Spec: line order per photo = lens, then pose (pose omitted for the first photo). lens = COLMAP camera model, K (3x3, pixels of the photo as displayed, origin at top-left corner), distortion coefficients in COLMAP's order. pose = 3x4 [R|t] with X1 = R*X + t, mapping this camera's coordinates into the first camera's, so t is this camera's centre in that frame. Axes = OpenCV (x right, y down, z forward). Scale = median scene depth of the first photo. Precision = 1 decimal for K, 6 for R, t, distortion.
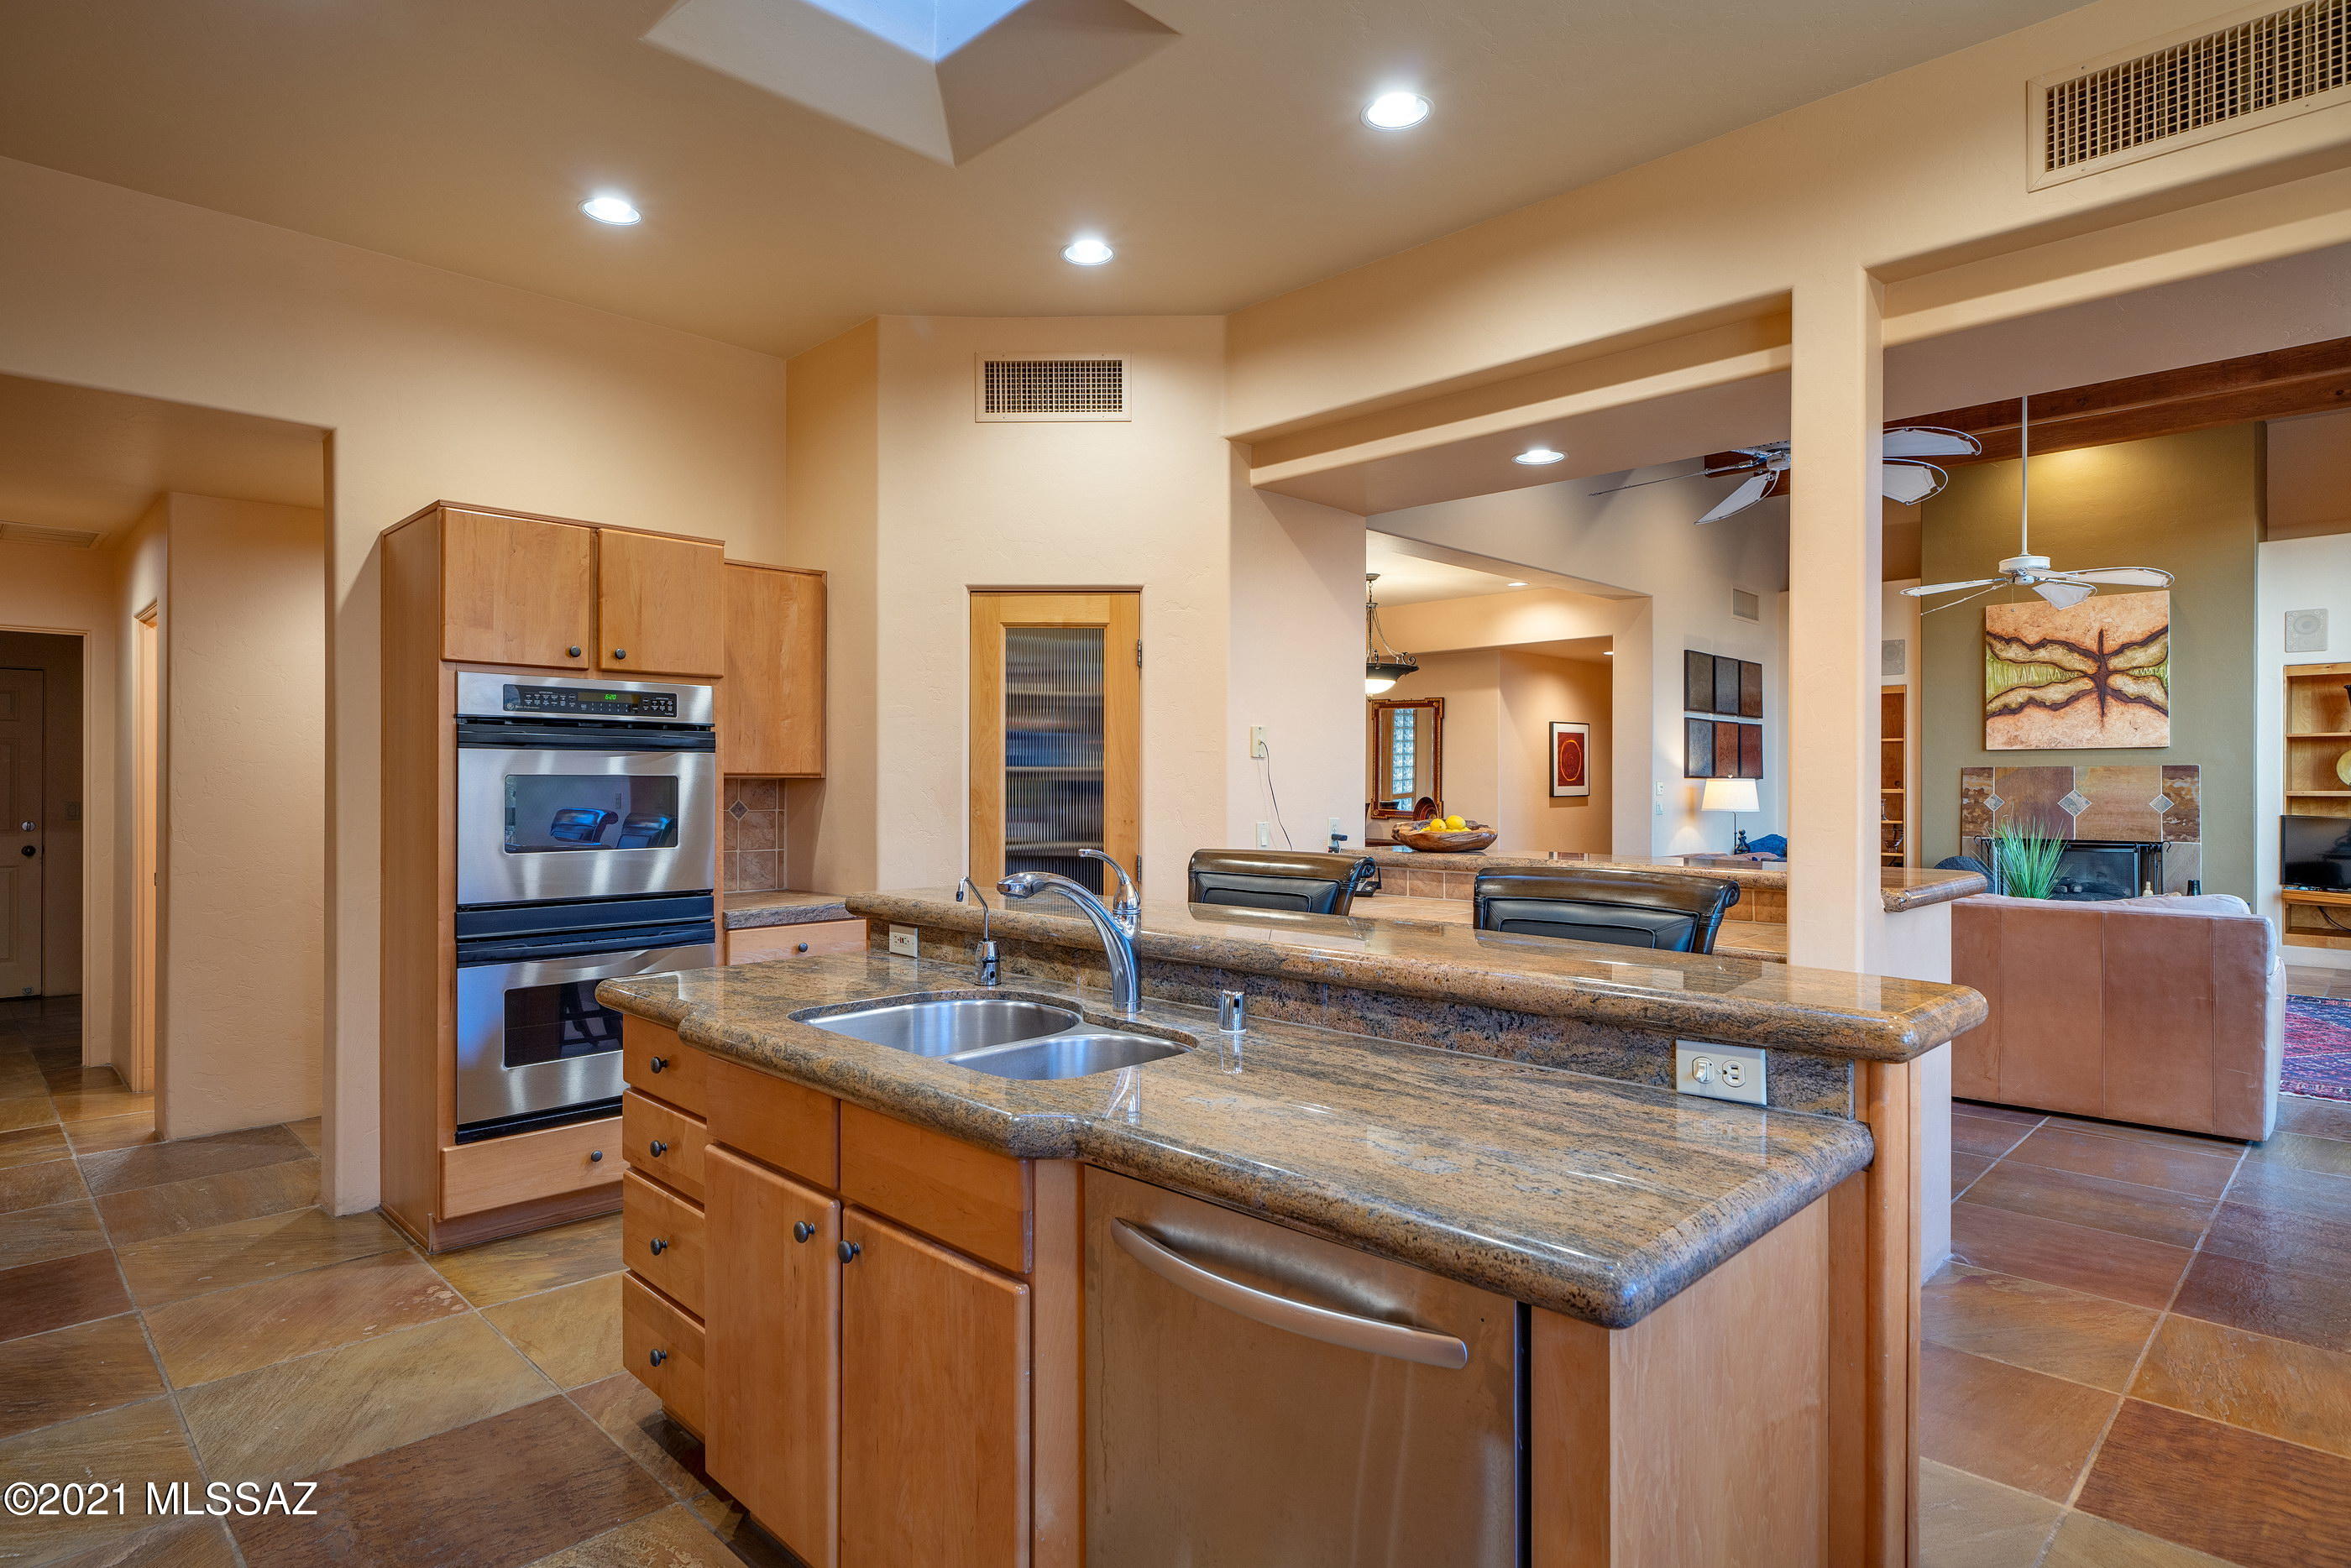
lens RADIAL K [[1248.2, 0, 1172.0], [0, 1248.2, 787.1], [0, 0, 1]] dist [0.004380, -0.000379]
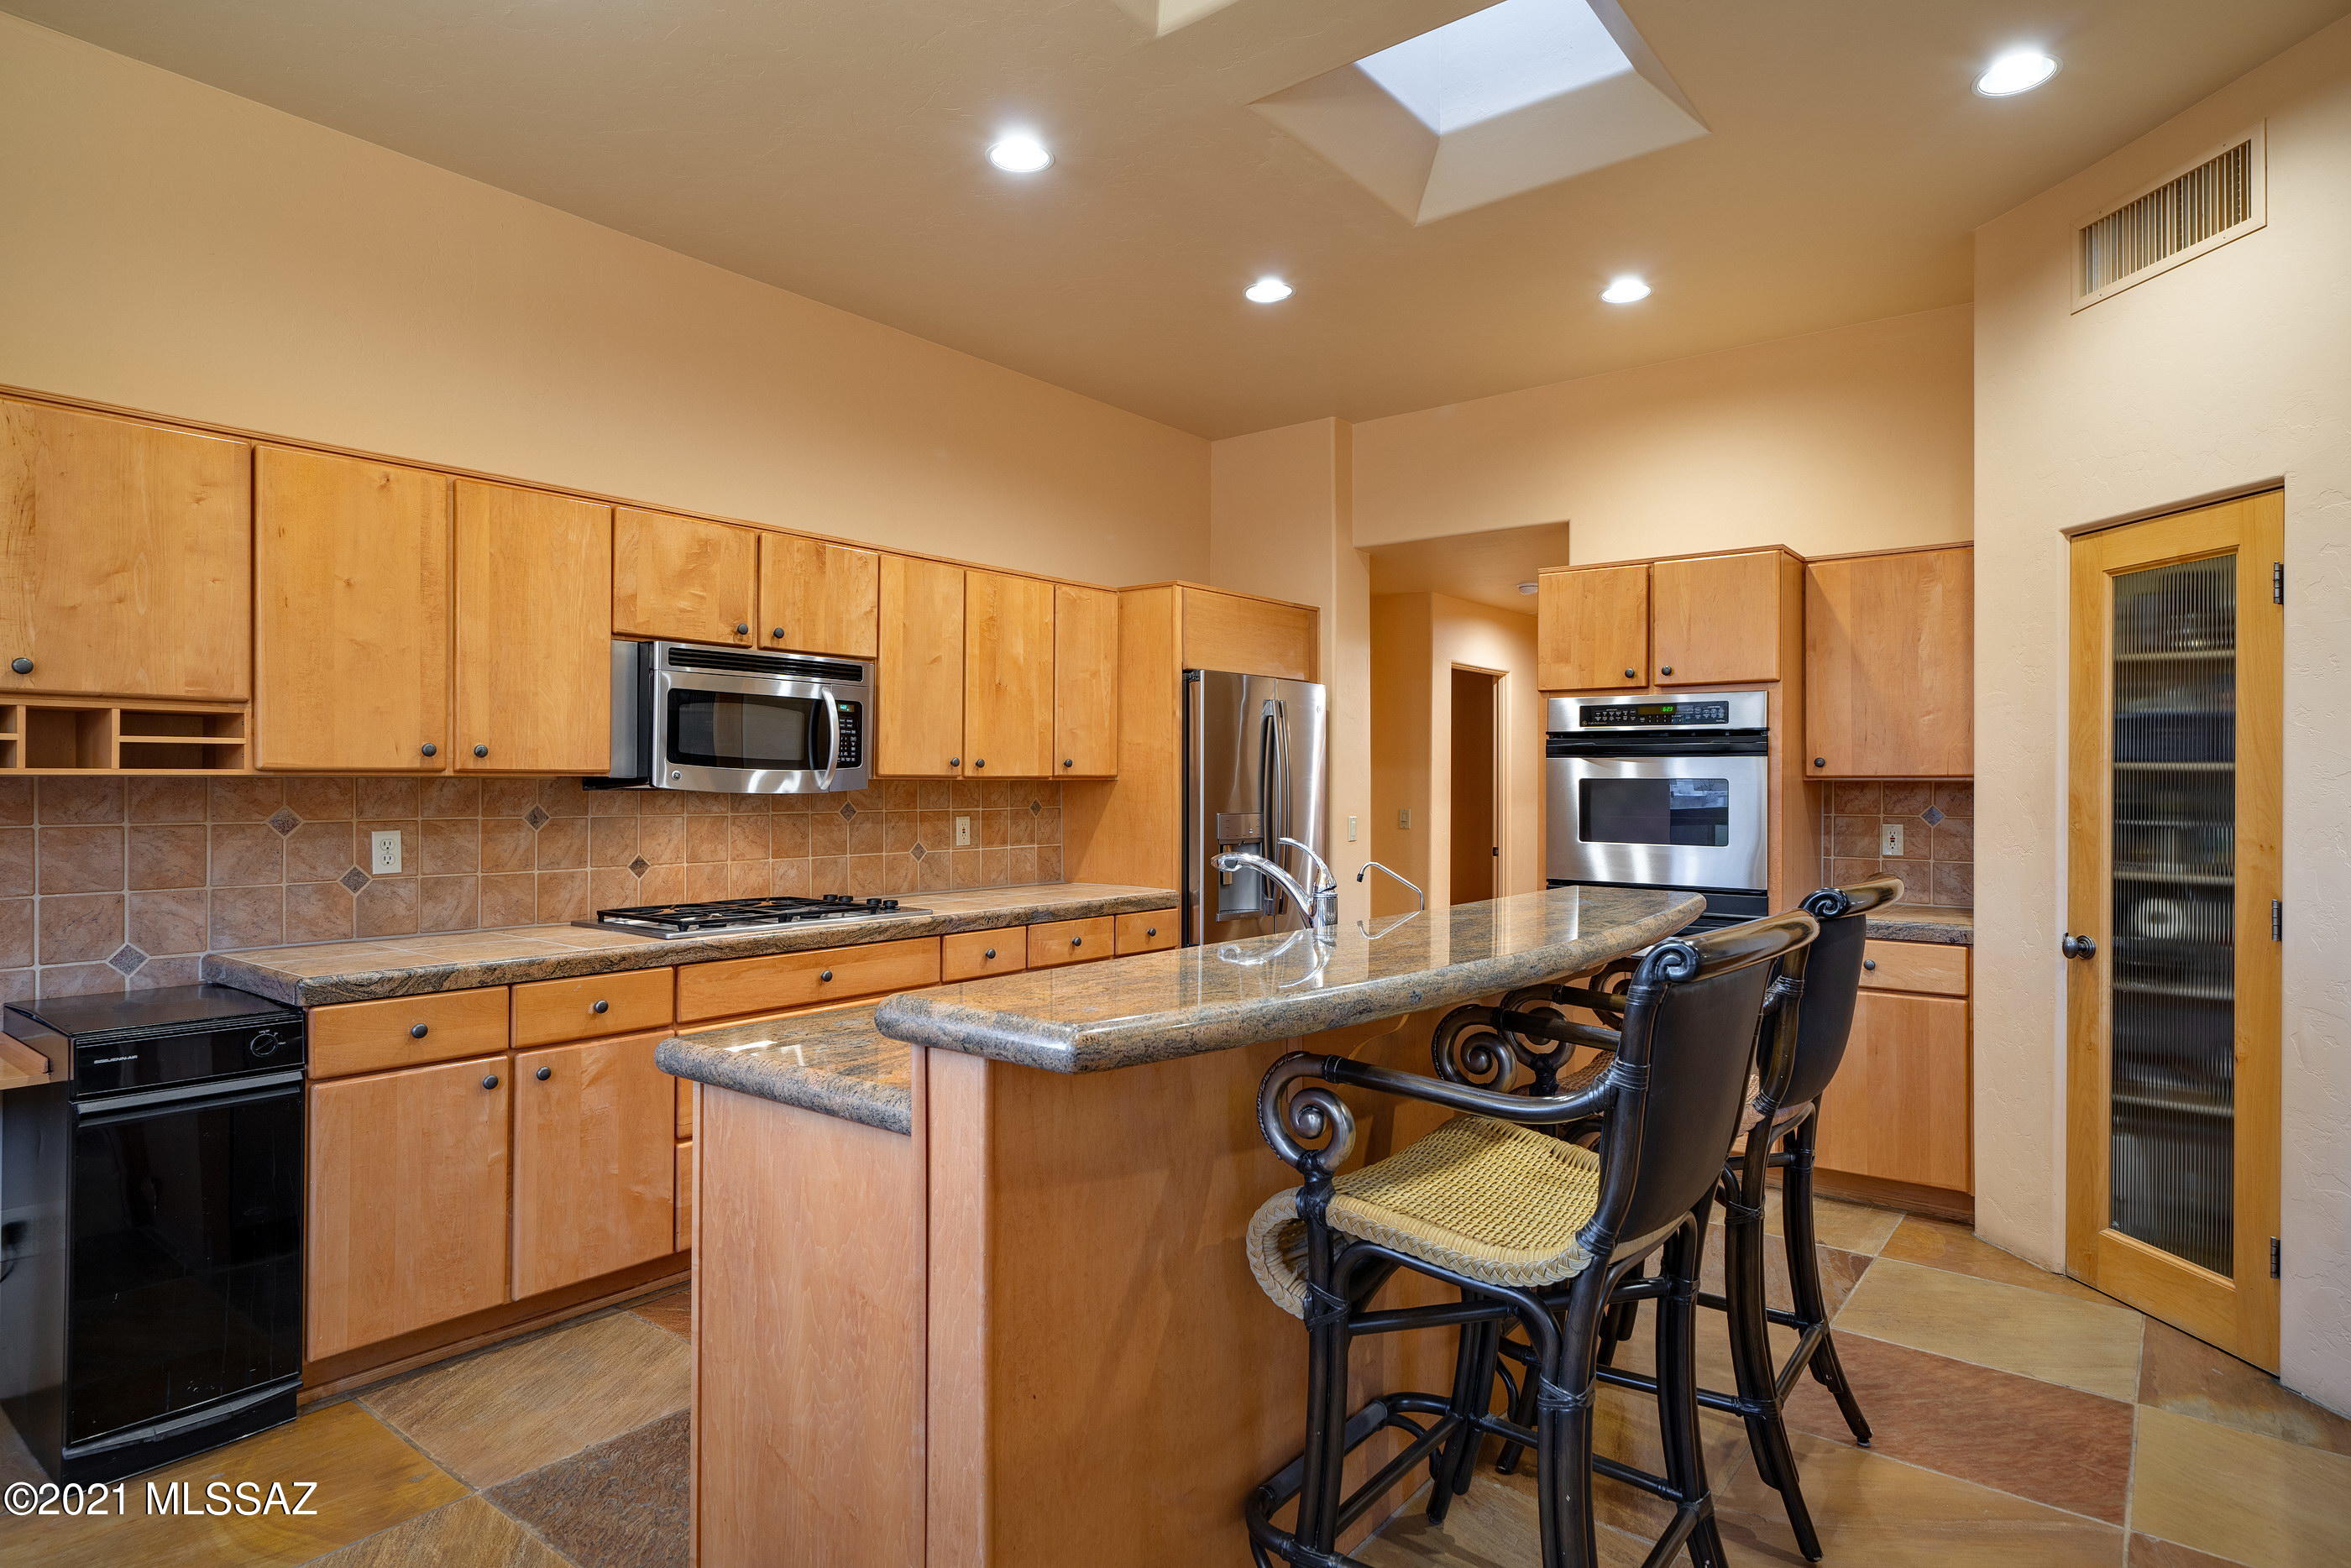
lens RADIAL K [[1308.0, 0, 1196.0], [0, 1308.0, 782.3], [0, 0, 1]] dist [0.002012, -0.000198]
pose [[0.123415, -0.001371, -0.992354, 0.572405], [-0.005459, 0.999983, -0.002060, -0.001304], [0.992340, 0.005672, 0.123405, 0.370894]]
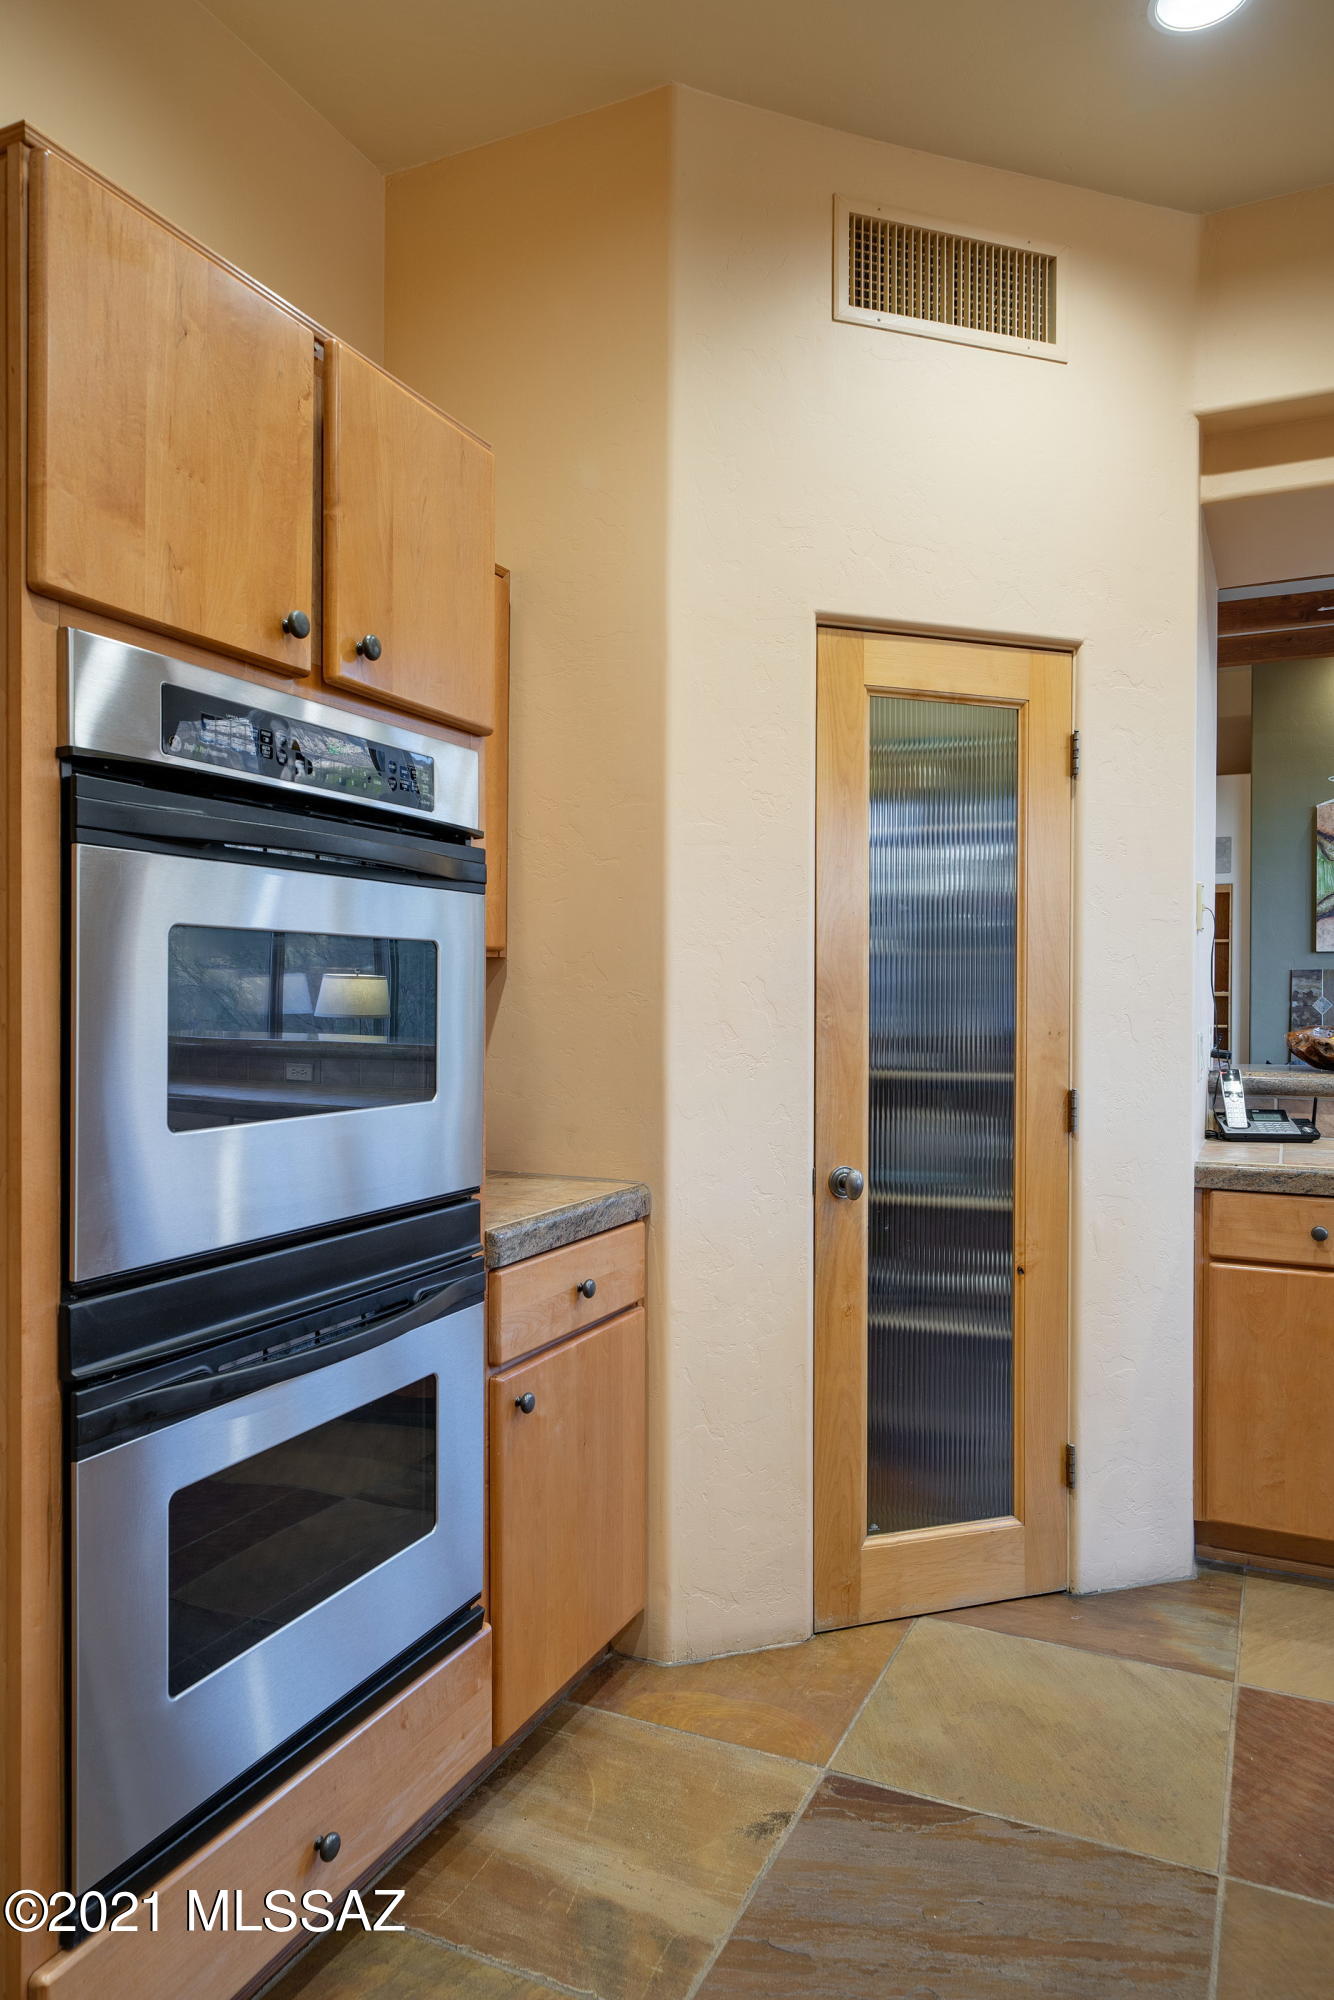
lens RADIAL K [[1325.9, 0, 675.9], [0, 1325.9, 1004.2], [0, 0, 1]] dist [0.008056, -0.001679]
pose [[0.942692, -0.002183, 0.333656, -0.422020], [-0.000347, 0.999972, 0.007521, 0.009107], [-0.333663, -0.007206, 0.942665, 0.461910]]
